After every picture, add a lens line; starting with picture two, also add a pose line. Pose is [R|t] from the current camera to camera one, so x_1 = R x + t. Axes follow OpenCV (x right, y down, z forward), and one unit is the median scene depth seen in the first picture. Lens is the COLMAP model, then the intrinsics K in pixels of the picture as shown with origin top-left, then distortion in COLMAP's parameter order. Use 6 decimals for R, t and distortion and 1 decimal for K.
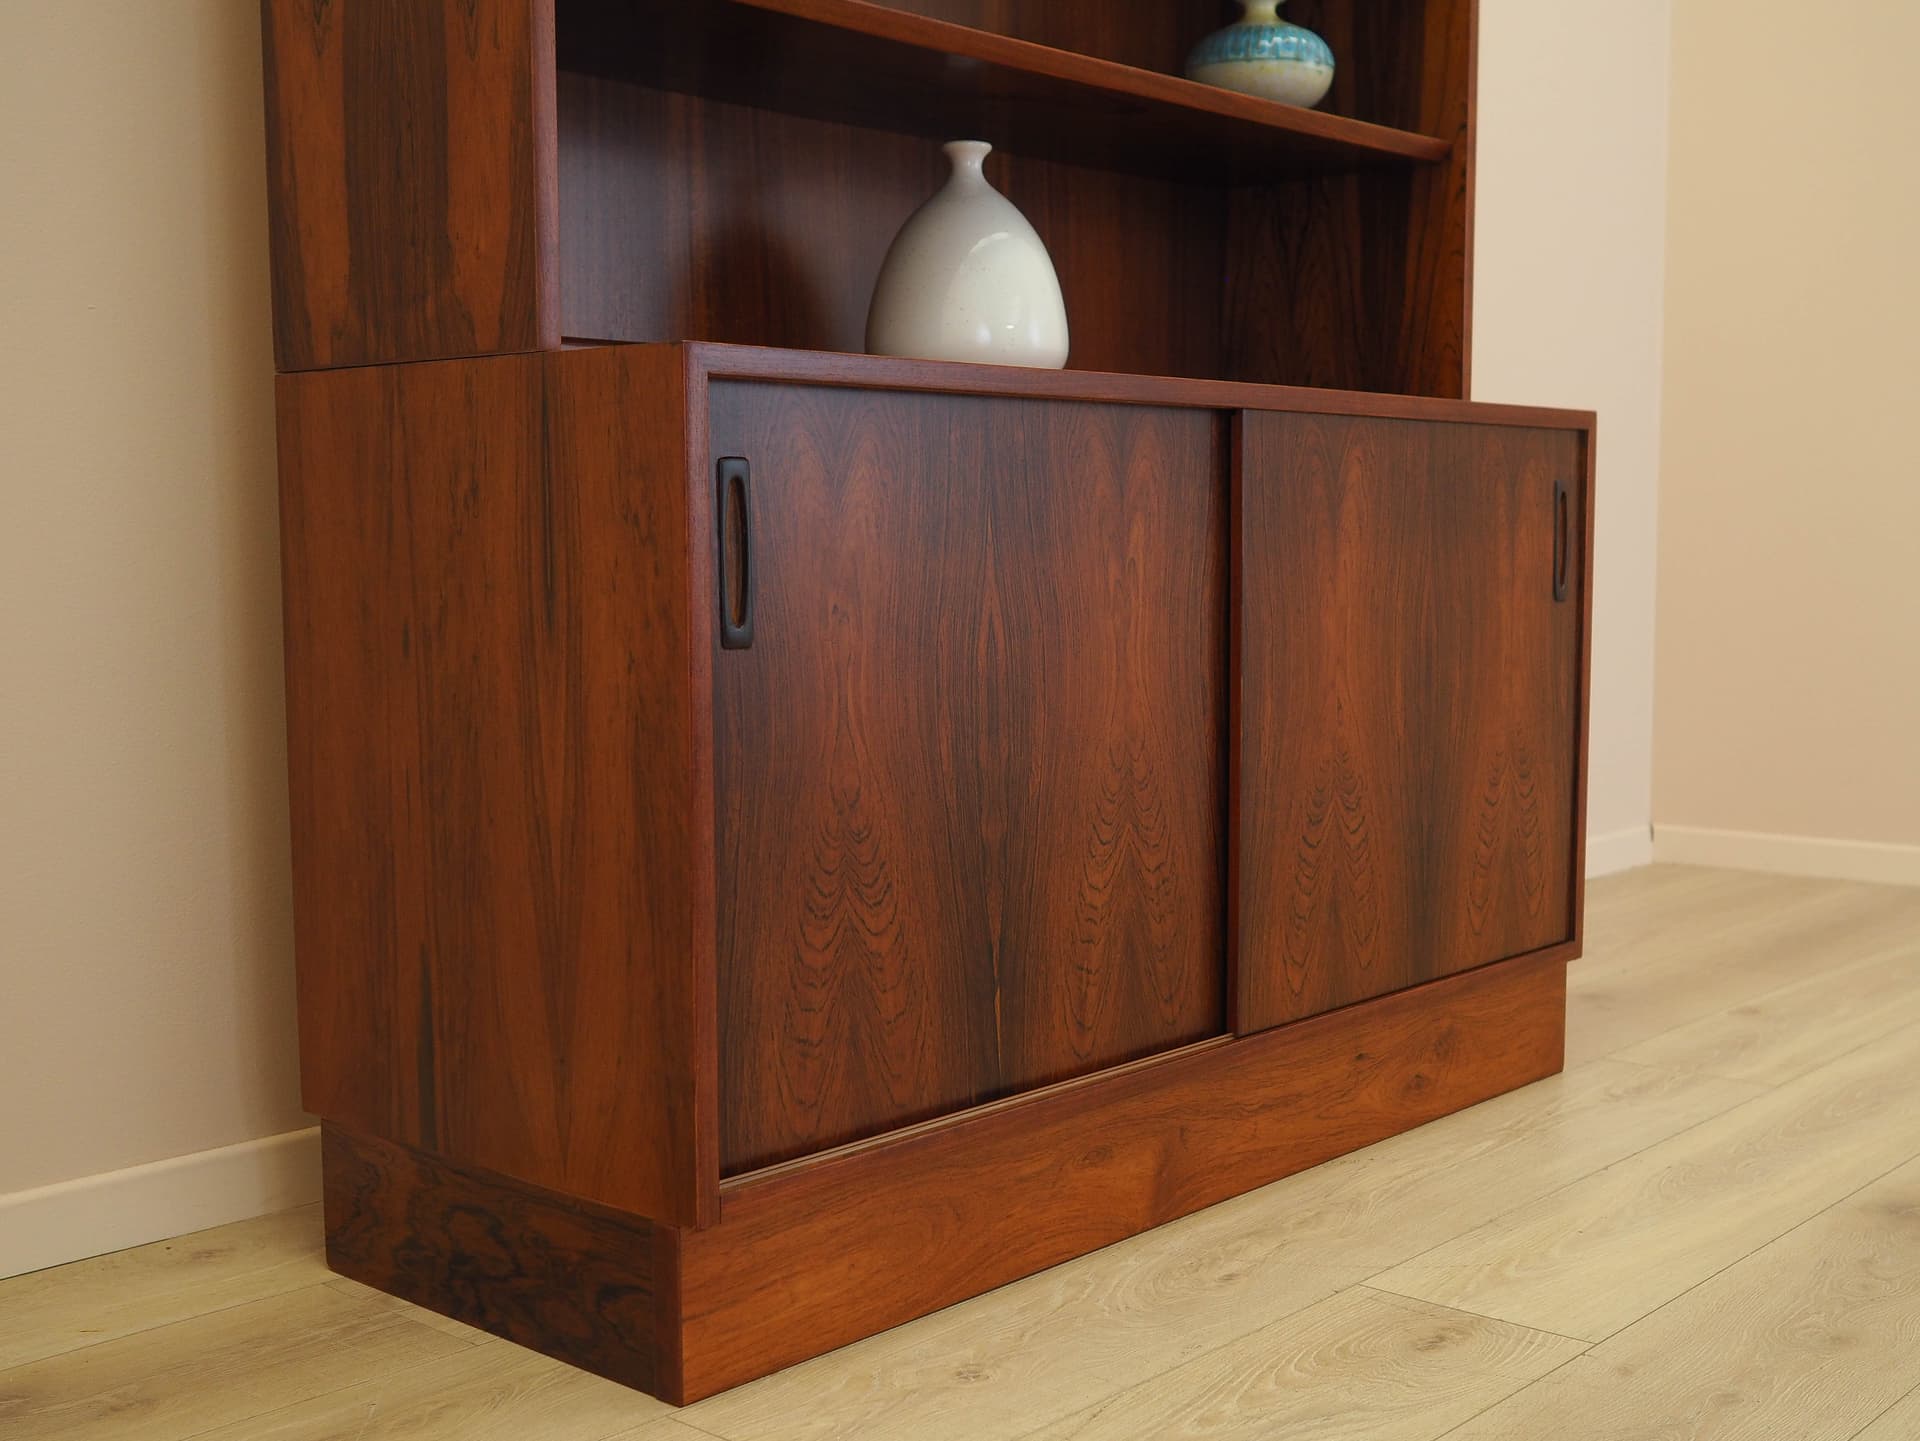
lens RADIAL K [[2349.1, 0, 1010.6], [0, 2349.1, 800.0], [0, 0, 1]] dist [-0.017064, 0.002272]
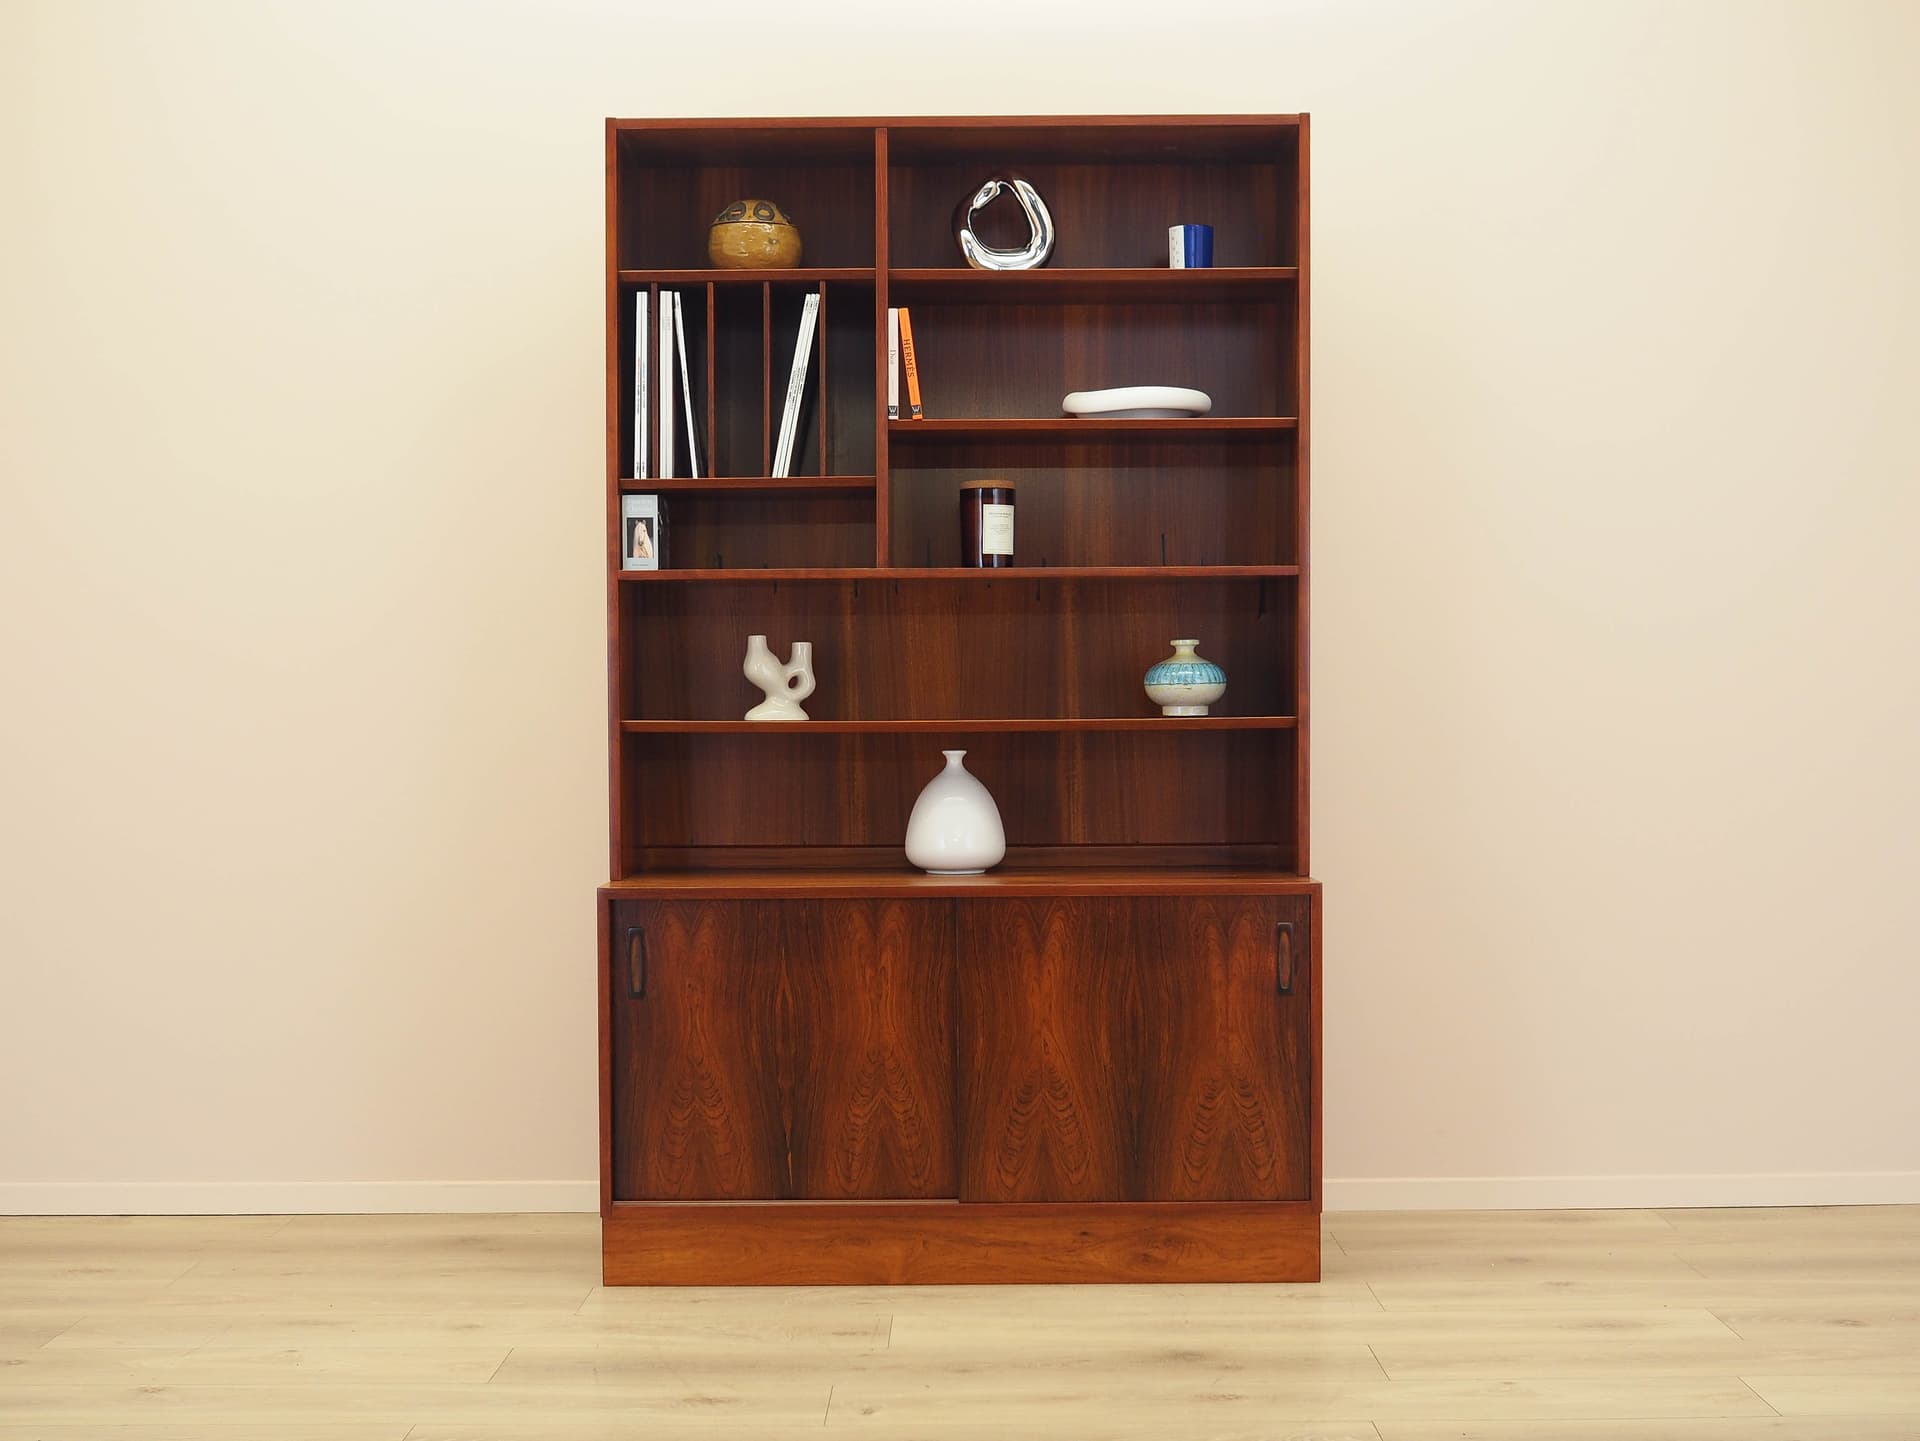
lens RADIAL K [[2585.7, 0, 960.0], [0, 2585.7, 720.5], [0, 0, 1]] dist [-0.011811, -0.006436]
pose [[0.633913, 0.010624, -0.773331, 1.766187], [-0.083786, 0.994964, -0.055012, -0.184924], [0.768853, 0.099667, 0.631611, -0.437959]]
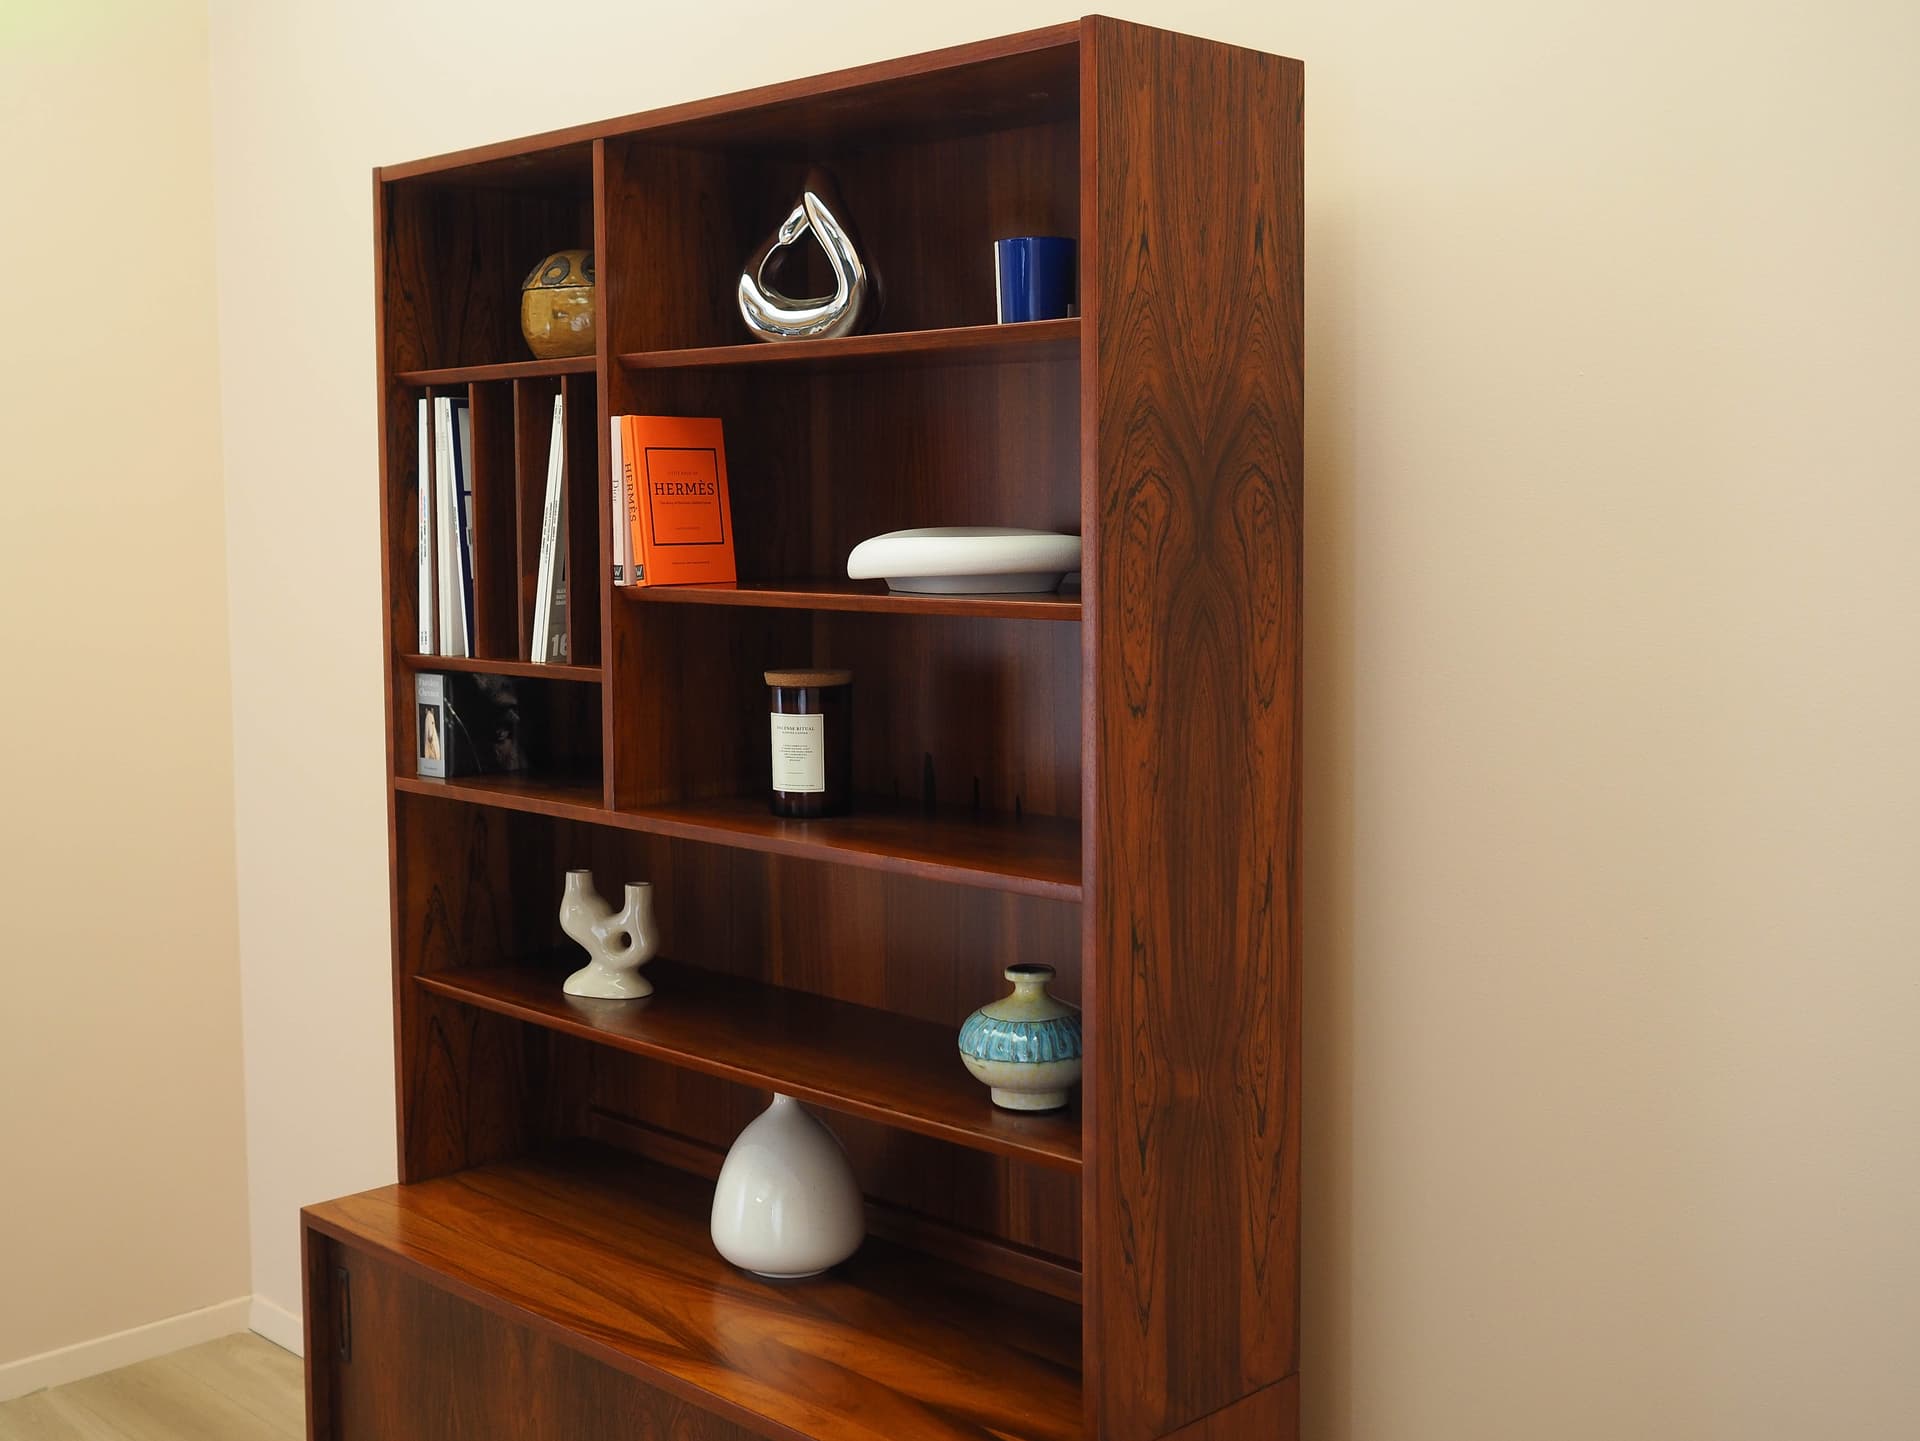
lens RADIAL K [[2252.7, 0, 841.4], [0, 2252.7, 627.3], [0, 0, 1]] dist [-0.009829, -0.001653]
pose [[-0.128950, 0.064558, -0.989547, 1.245223], [-0.102508, 0.991665, 0.078054, -0.649785], [0.986339, 0.111502, -0.121258, 1.179581]]
